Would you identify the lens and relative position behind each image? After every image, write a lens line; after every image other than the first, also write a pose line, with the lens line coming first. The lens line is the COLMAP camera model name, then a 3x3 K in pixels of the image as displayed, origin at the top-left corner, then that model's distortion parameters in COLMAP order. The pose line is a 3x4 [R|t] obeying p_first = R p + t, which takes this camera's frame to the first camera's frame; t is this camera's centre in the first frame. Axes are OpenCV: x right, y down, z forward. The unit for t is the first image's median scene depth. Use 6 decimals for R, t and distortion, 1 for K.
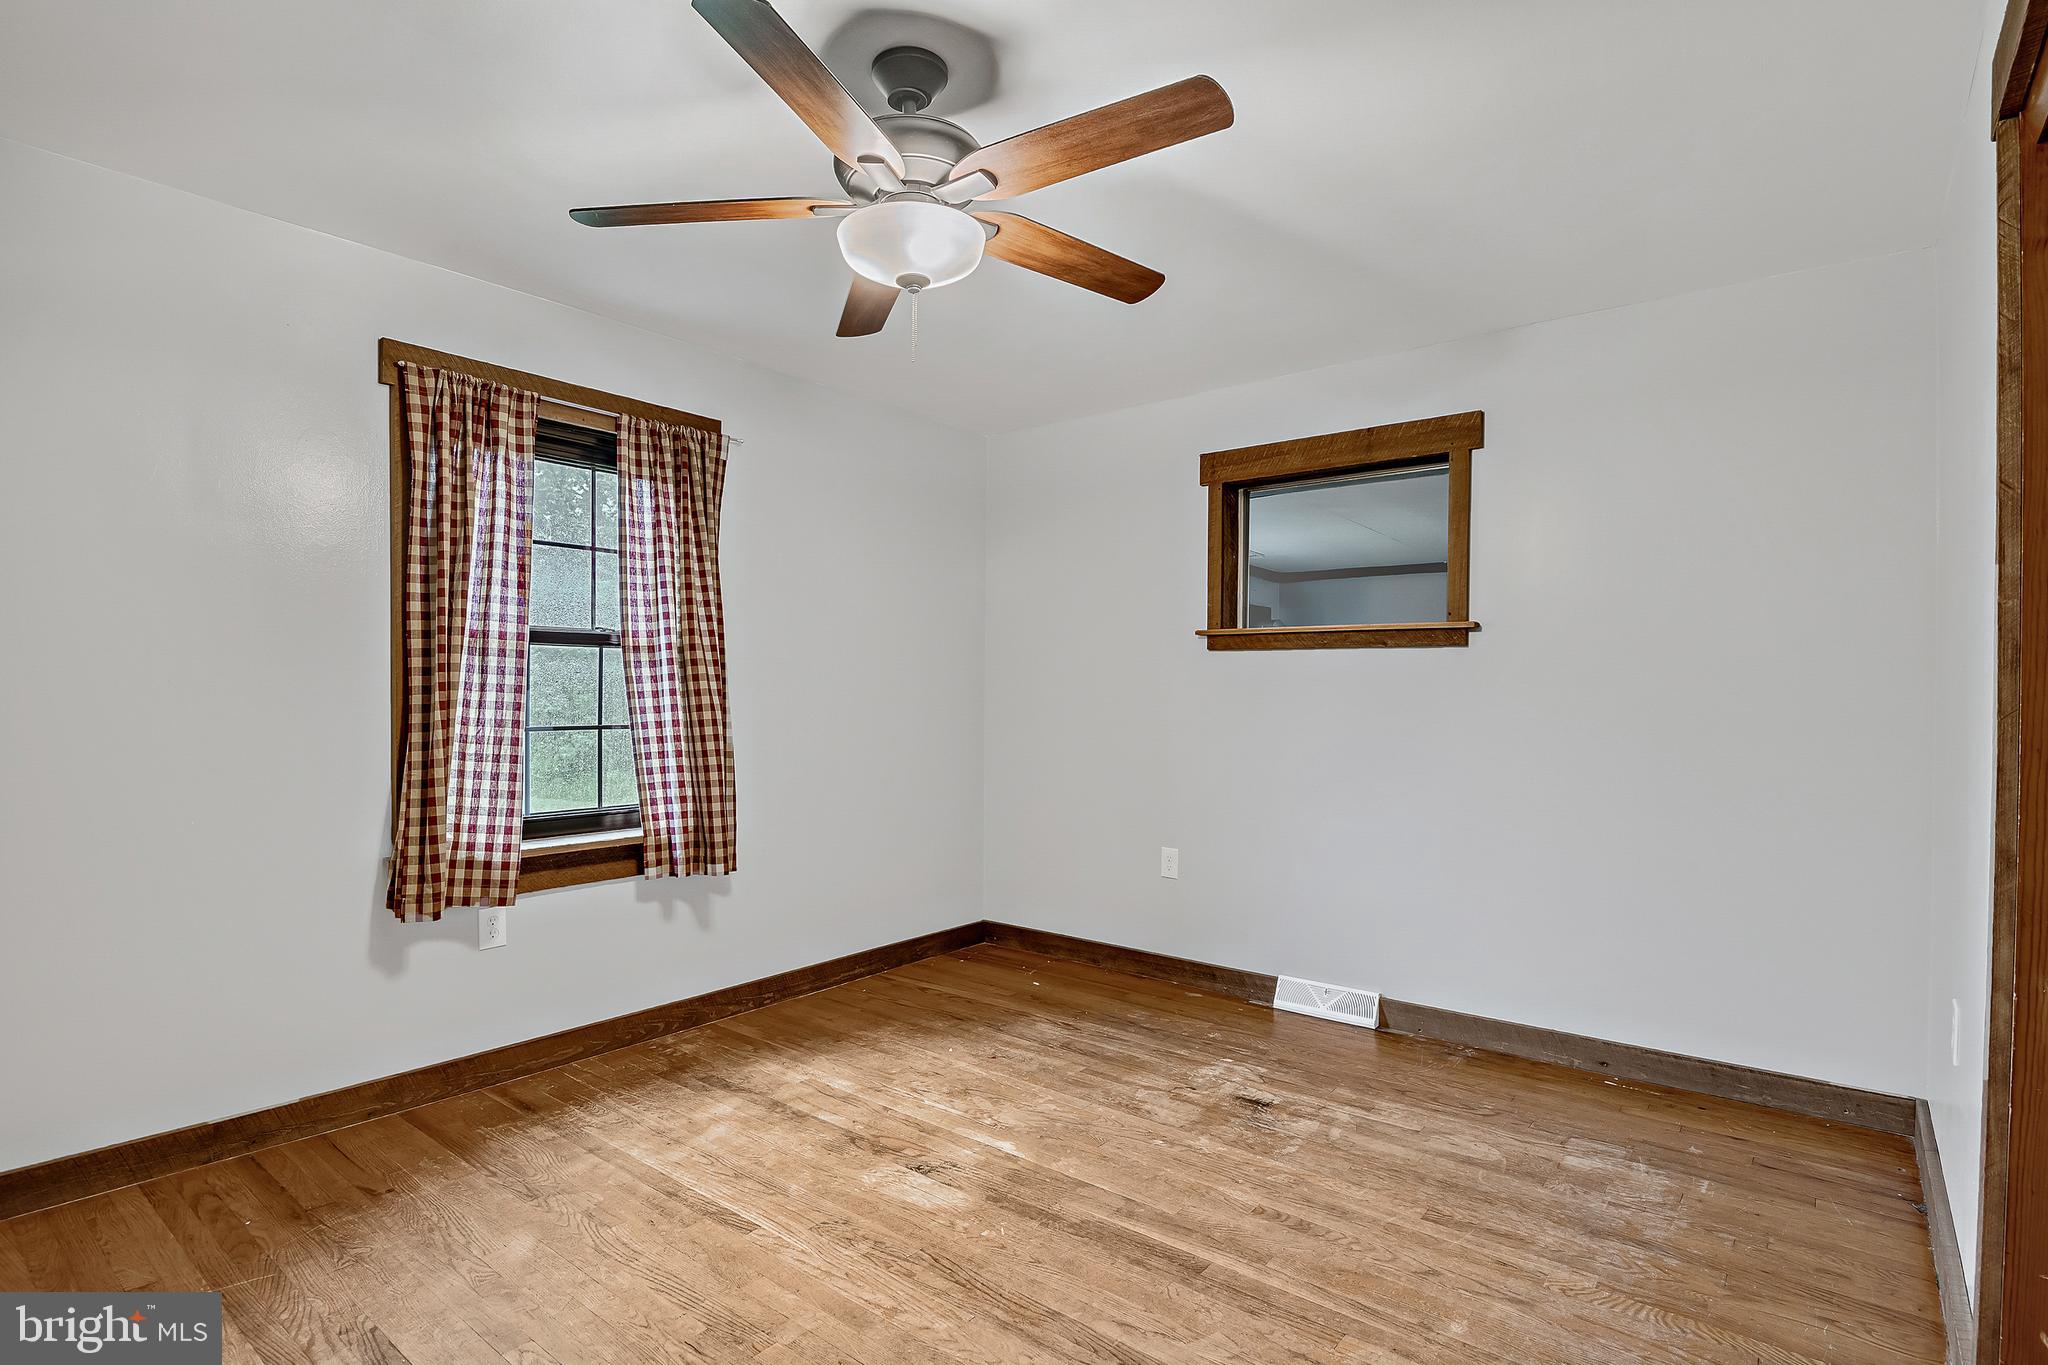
lens RADIAL K [[1038.2, 0, 1026.8], [0, 1038.2, 689.4], [0, 0, 1]] dist [-0.001283, -0.000018]
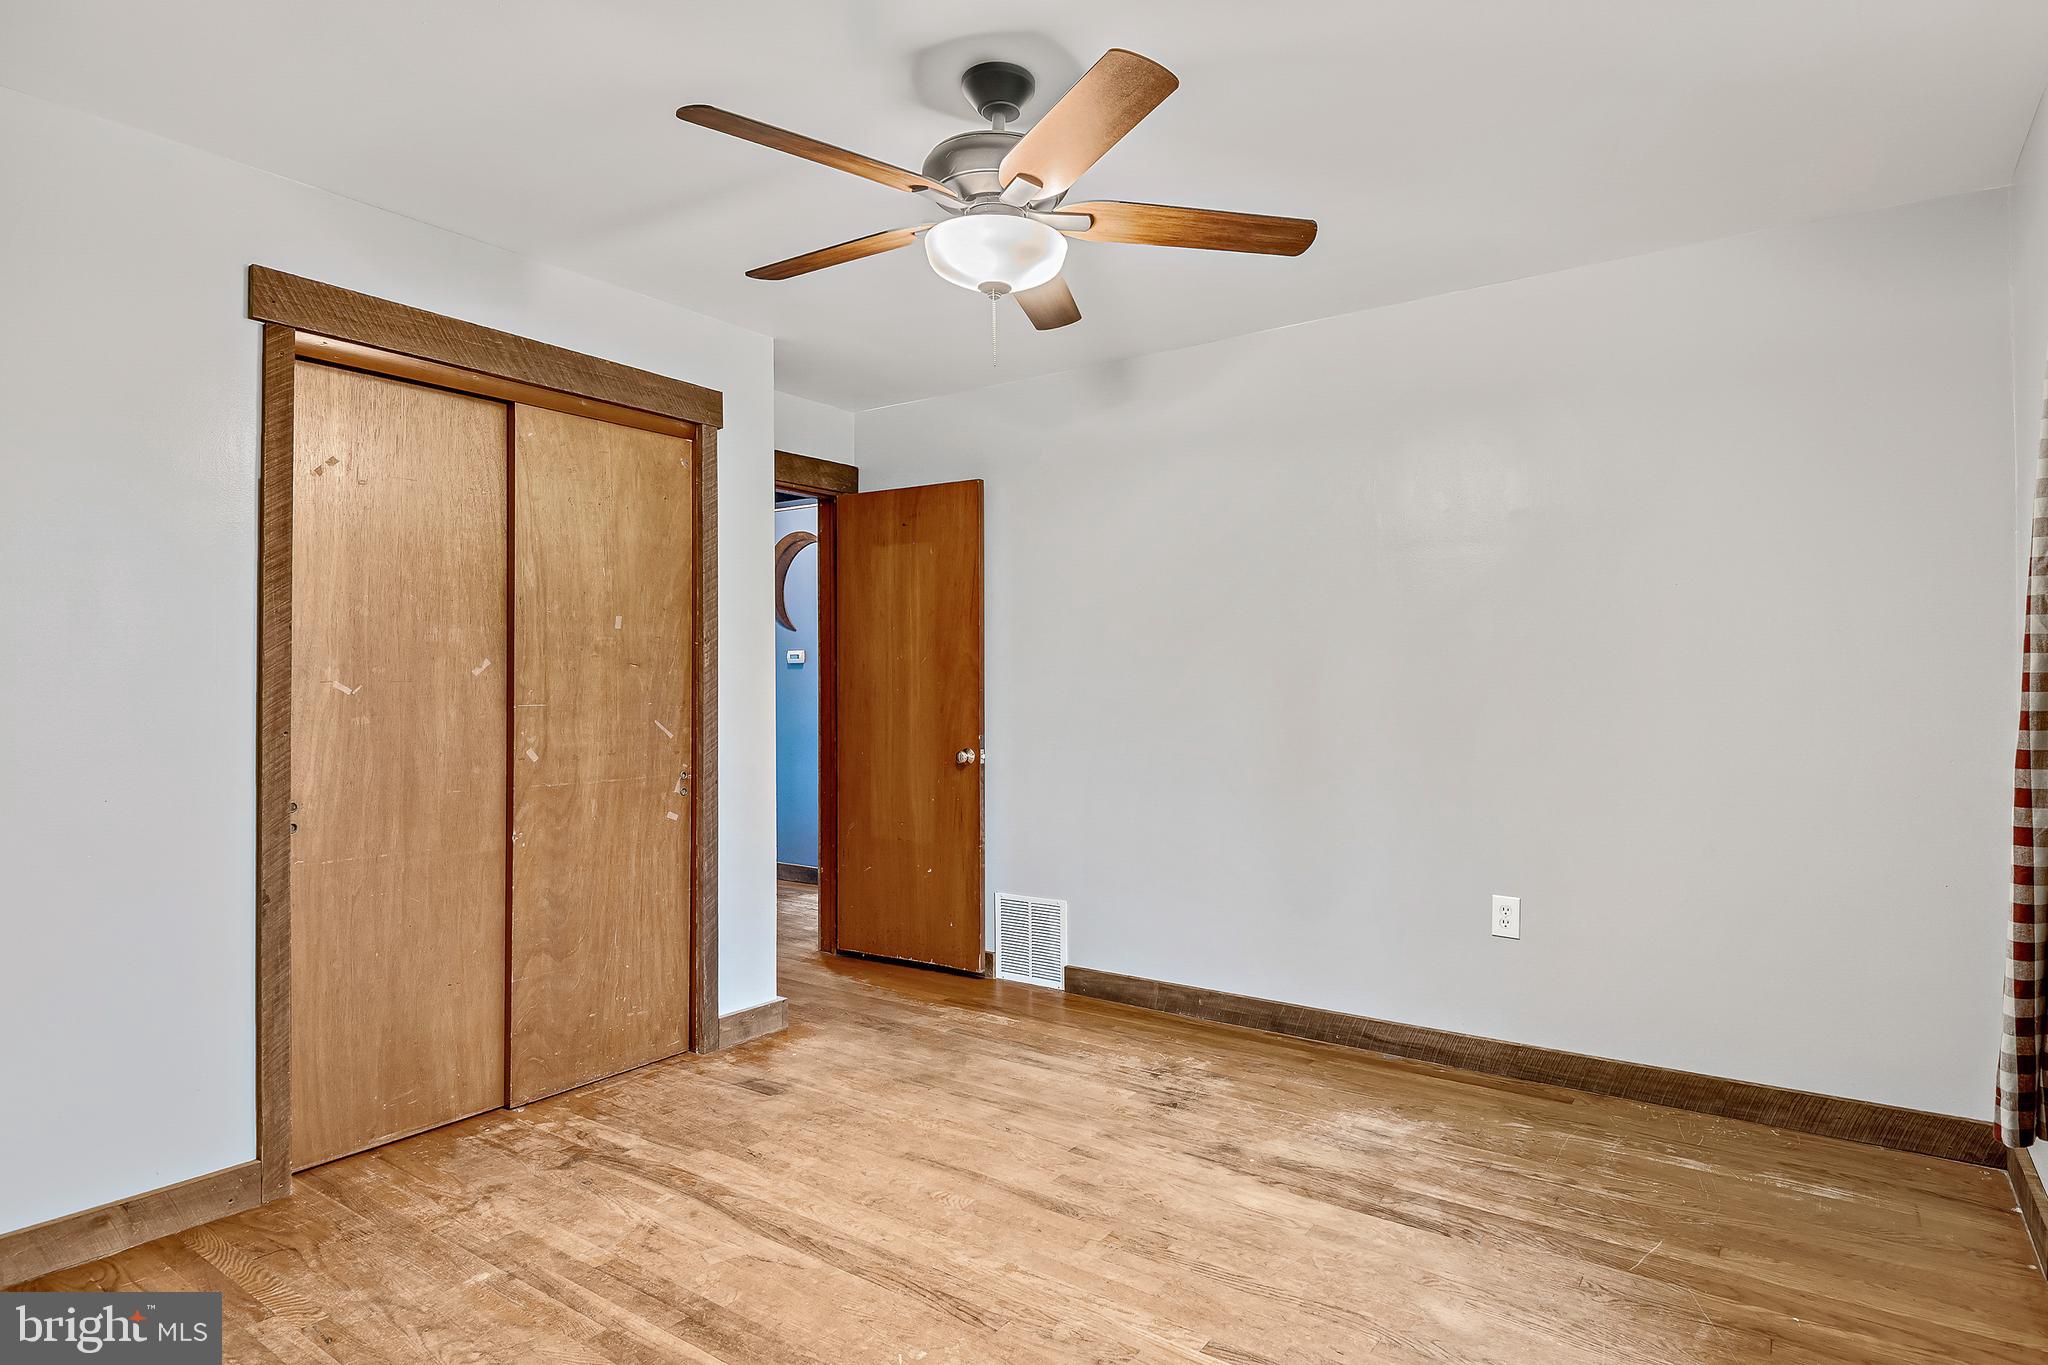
lens RADIAL K [[1086.1, 0, 1023.9], [0, 1086.1, 679.9], [0, 0, 1]] dist [0.000645, -0.006133]
pose [[-0.998430, -0.004047, -0.055874, -0.076429], [-0.004161, 0.999990, 0.001916, -0.008616], [0.055866, 0.002145, -0.998436, 2.021661]]
